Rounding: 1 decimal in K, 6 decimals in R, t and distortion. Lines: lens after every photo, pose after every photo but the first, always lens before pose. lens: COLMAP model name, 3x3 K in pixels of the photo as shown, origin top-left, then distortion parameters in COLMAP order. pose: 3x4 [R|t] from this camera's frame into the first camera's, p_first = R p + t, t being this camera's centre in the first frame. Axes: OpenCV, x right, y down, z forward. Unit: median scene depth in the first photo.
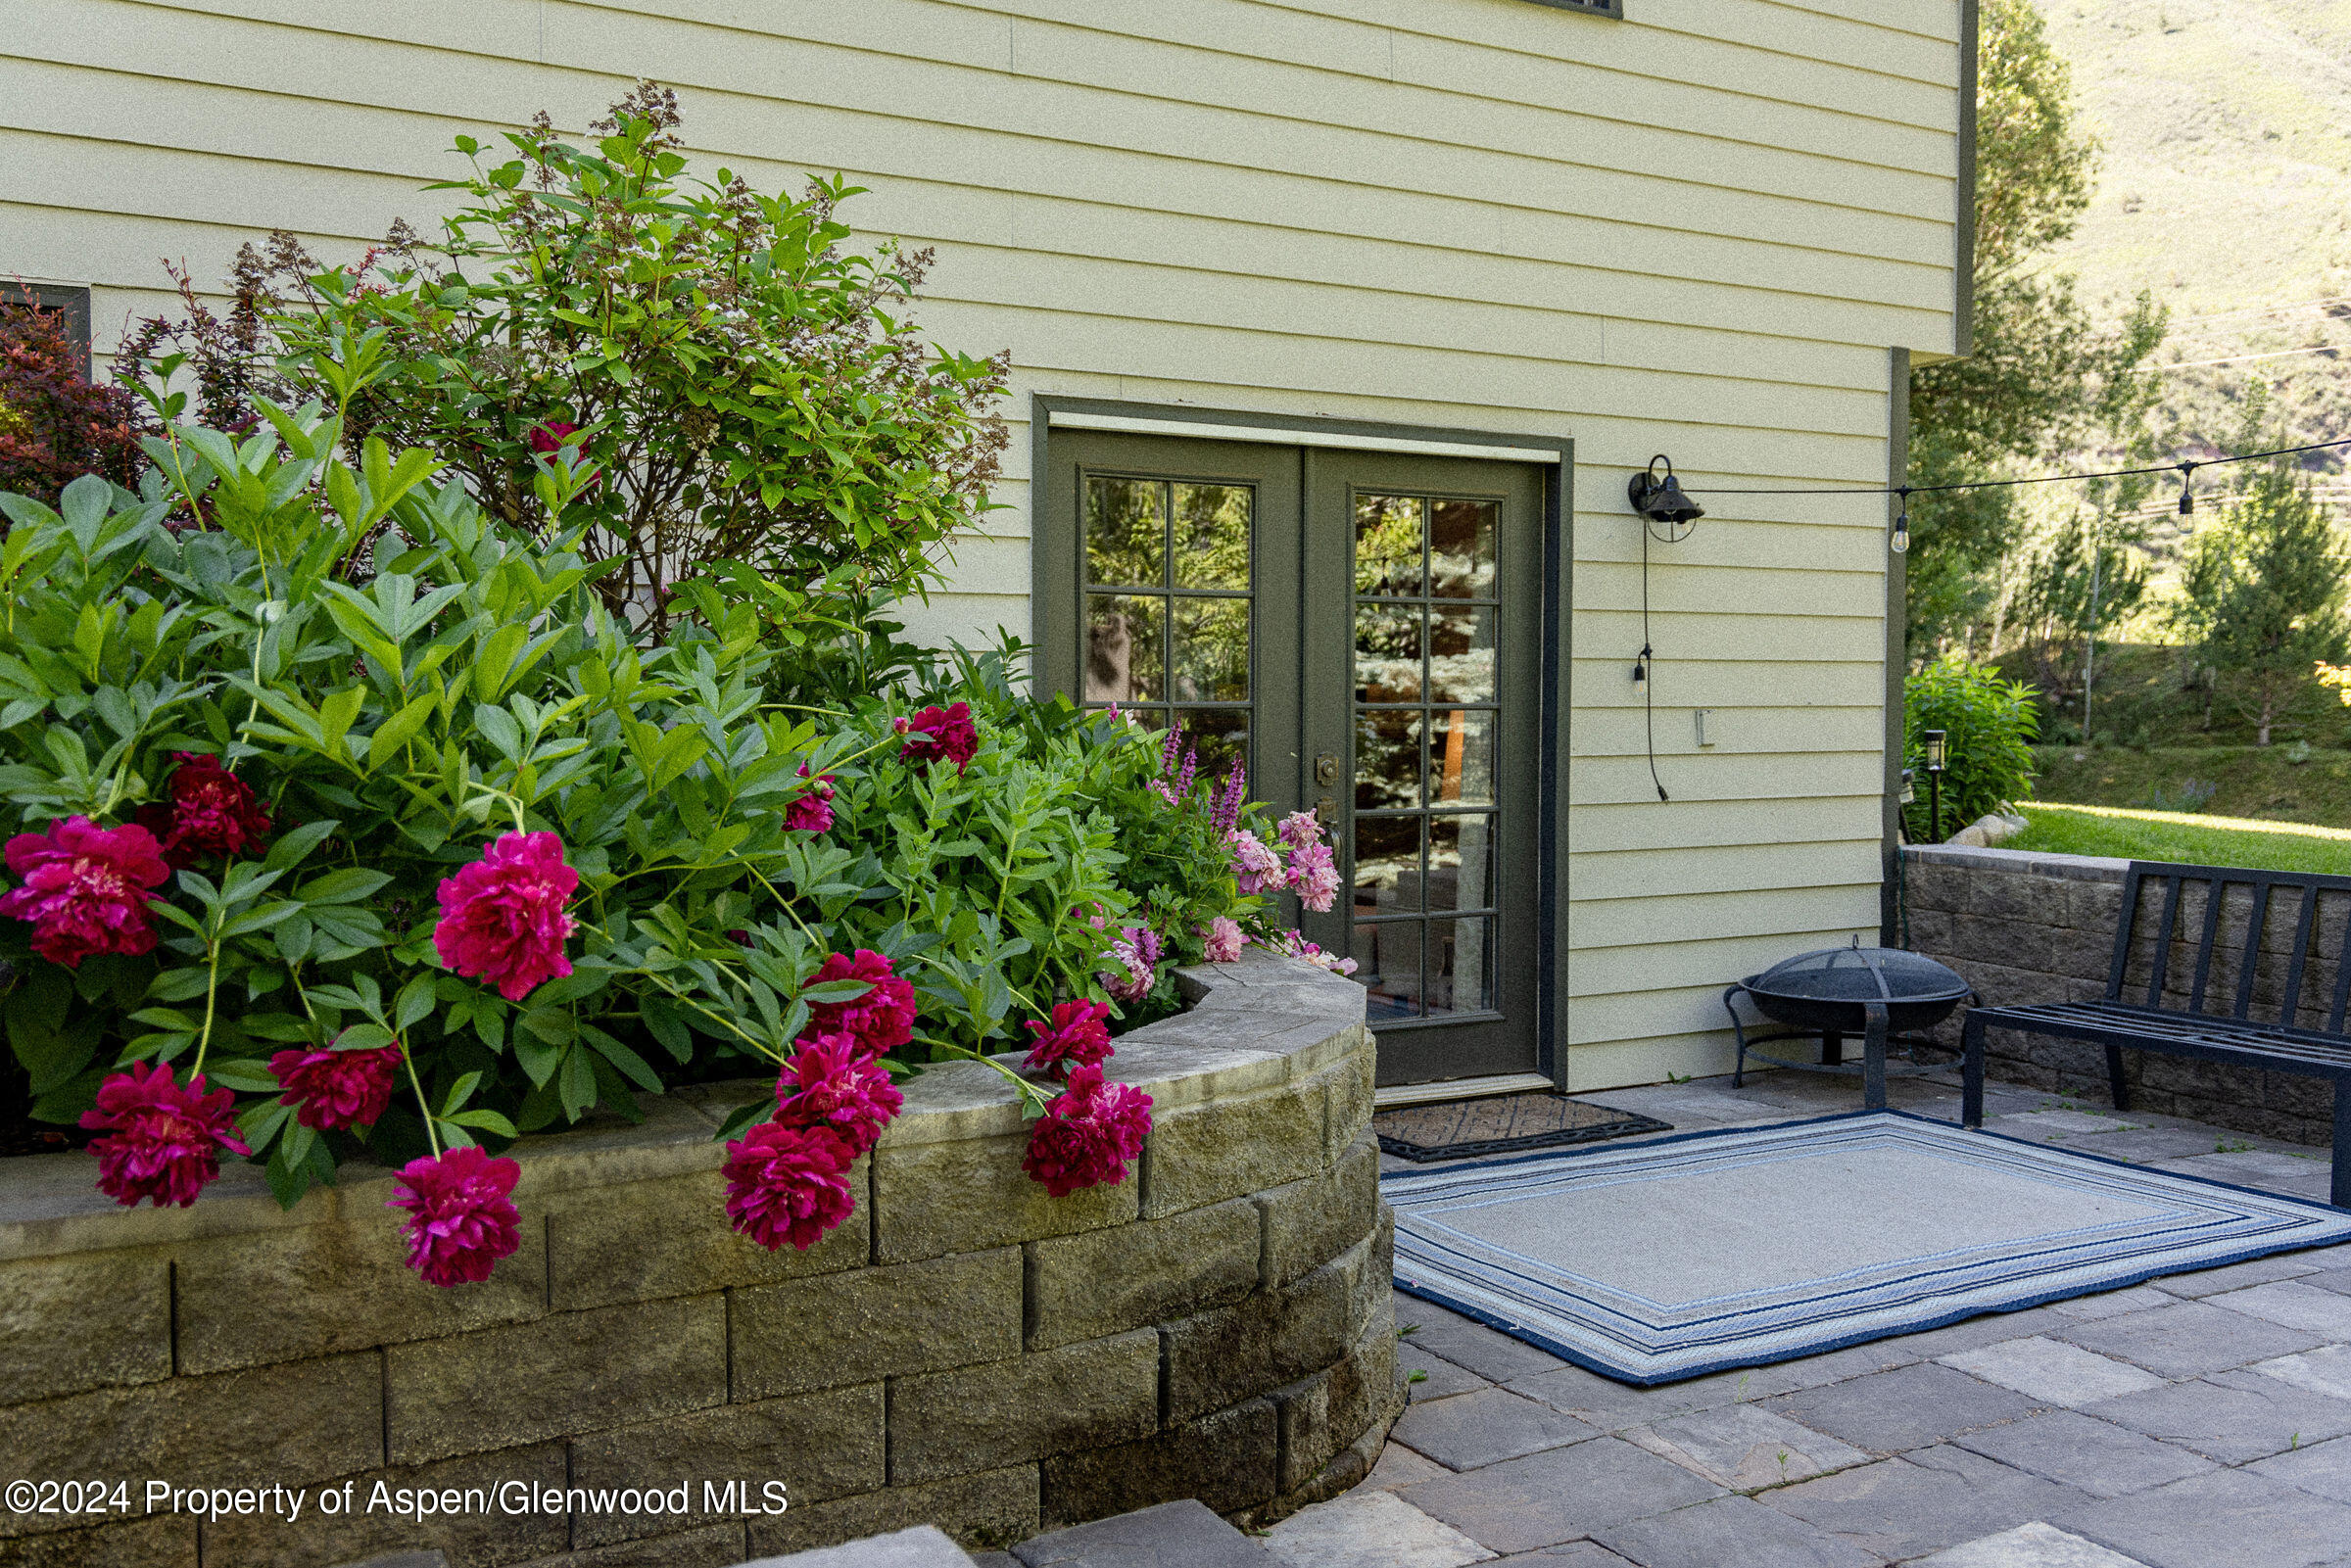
lens RADIAL K [[1972.1, 0, 1175.5], [0, 1972.1, 784.0], [0, 0, 1]] dist [-0.006473, 0.003950]
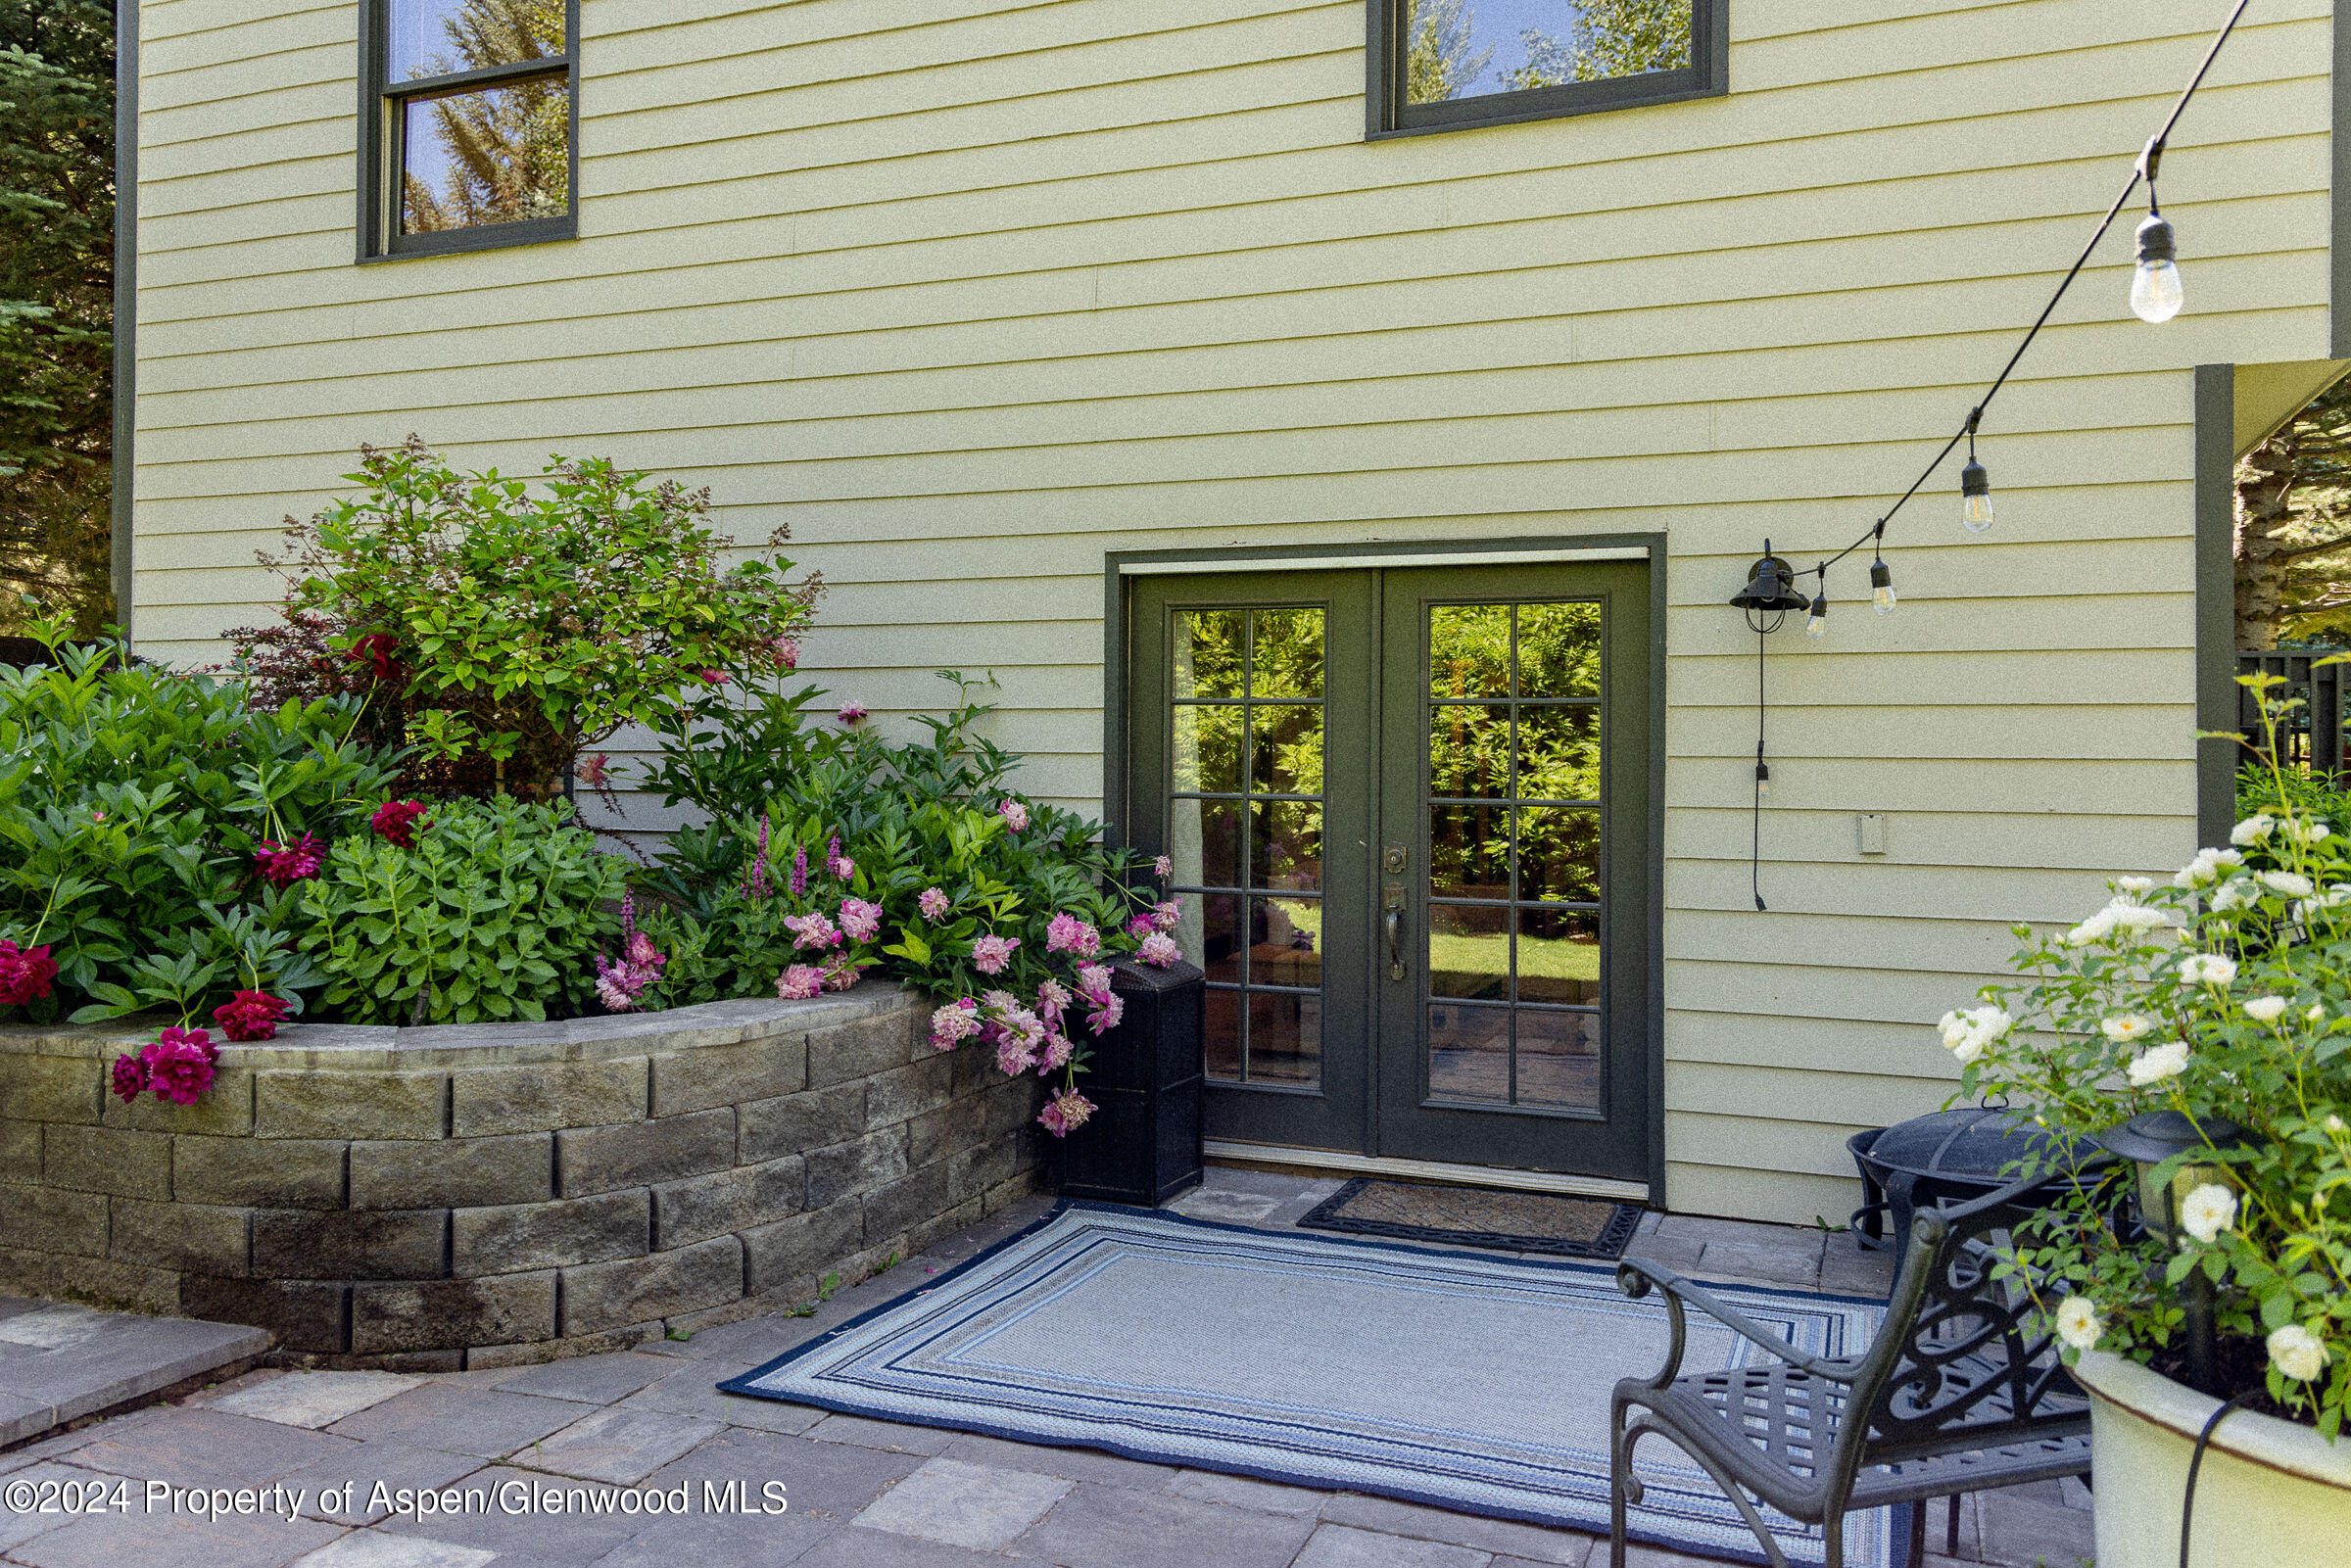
lens RADIAL K [[1627.9, 0, 1174.2], [0, 1627.9, 727.7], [0, 0, 1]] dist [0.021349, -0.003483]
pose [[0.674151, -0.008965, -0.738539, 0.948298], [-0.038747, 0.998120, -0.047485, -0.045848], [0.737577, 0.060628, 0.672536, 0.423876]]
